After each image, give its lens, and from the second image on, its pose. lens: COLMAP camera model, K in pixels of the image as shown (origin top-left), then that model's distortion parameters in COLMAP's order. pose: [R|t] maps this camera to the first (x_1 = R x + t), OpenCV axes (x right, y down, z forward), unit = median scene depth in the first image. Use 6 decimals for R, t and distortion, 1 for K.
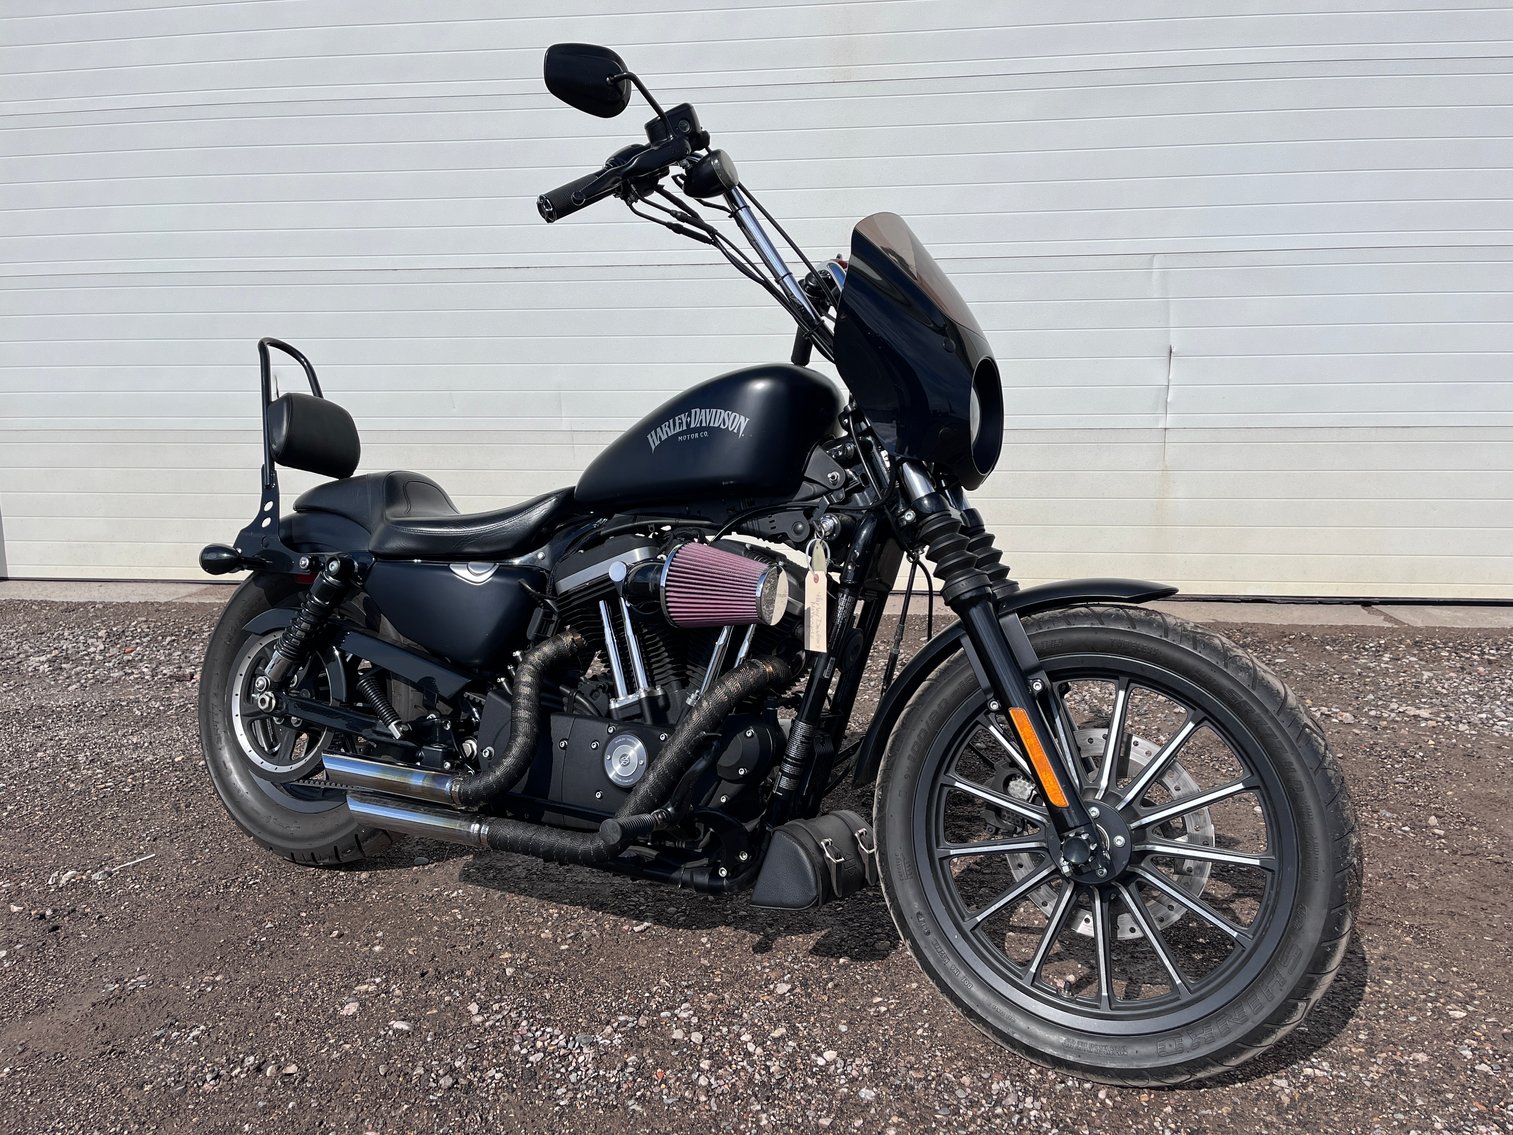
lens RADIAL K [[1144.3, 0, 757.7], [0, 1144.3, 572.0], [0, 0, 1]] dist [0.110064, -0.148156]
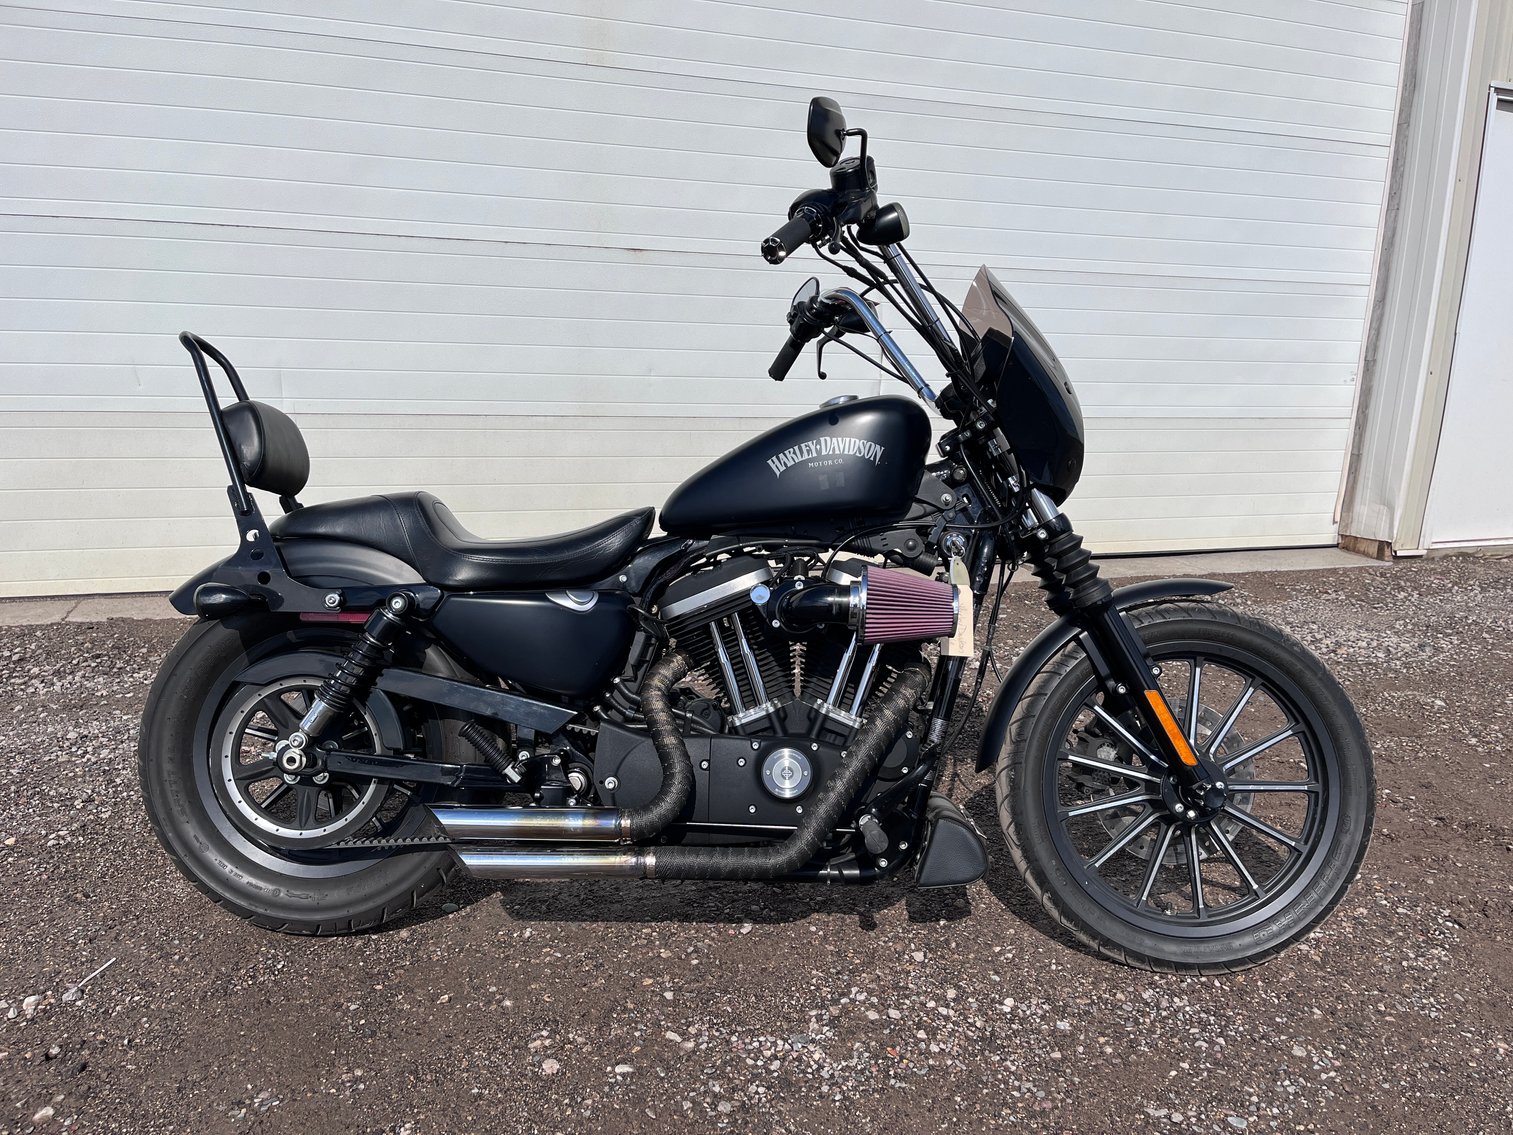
lens RADIAL K [[1150.6, 0, 766.7], [0, 1150.6, 566.5], [0, 0, 1]] dist [0.100931, -0.131644]
pose [[0.895102, -0.053921, 0.442588, -0.577416], [0.038272, 0.998288, 0.044219, -0.071307], [-0.444215, -0.022642, 0.895634, 0.064243]]
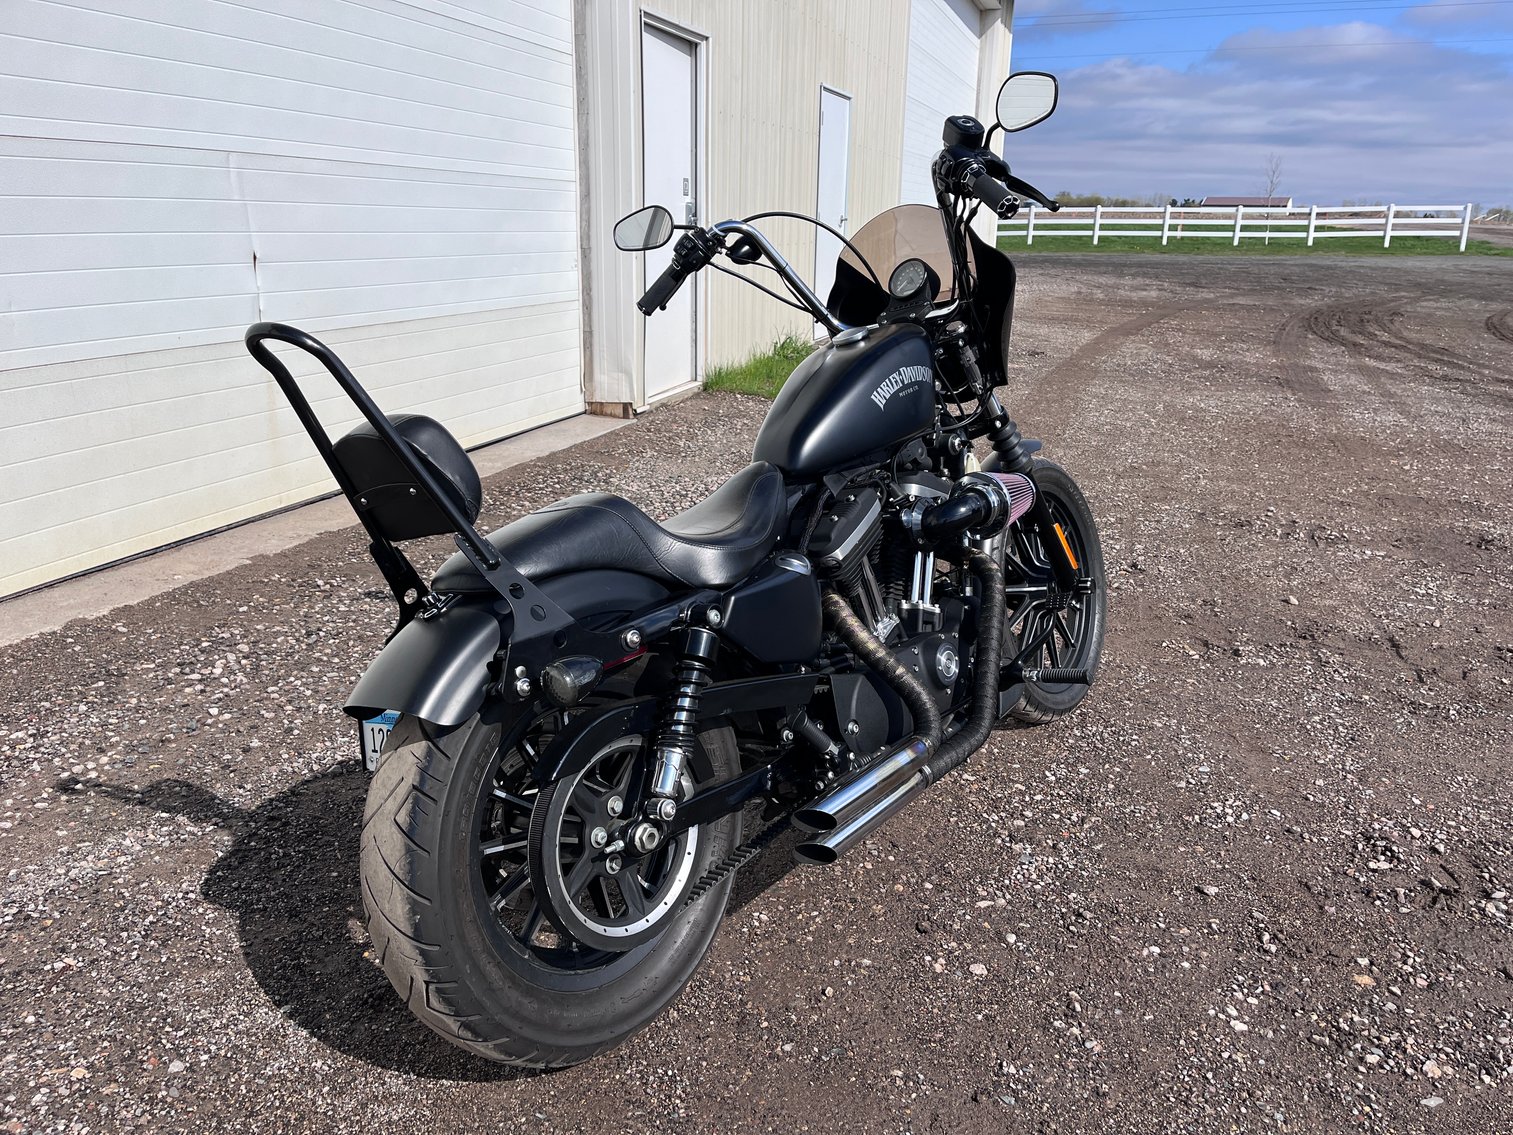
lens RADIAL K [[1150.6, 0, 766.7], [0, 1150.6, 566.5], [0, 0, 1]] dist [0.100931, -0.131644]
pose [[0.174975, -0.270042, 0.946816, -1.248156], [0.154601, 0.957258, 0.244449, -0.256570], [-0.972359, 0.103606, 0.209245, 0.902135]]
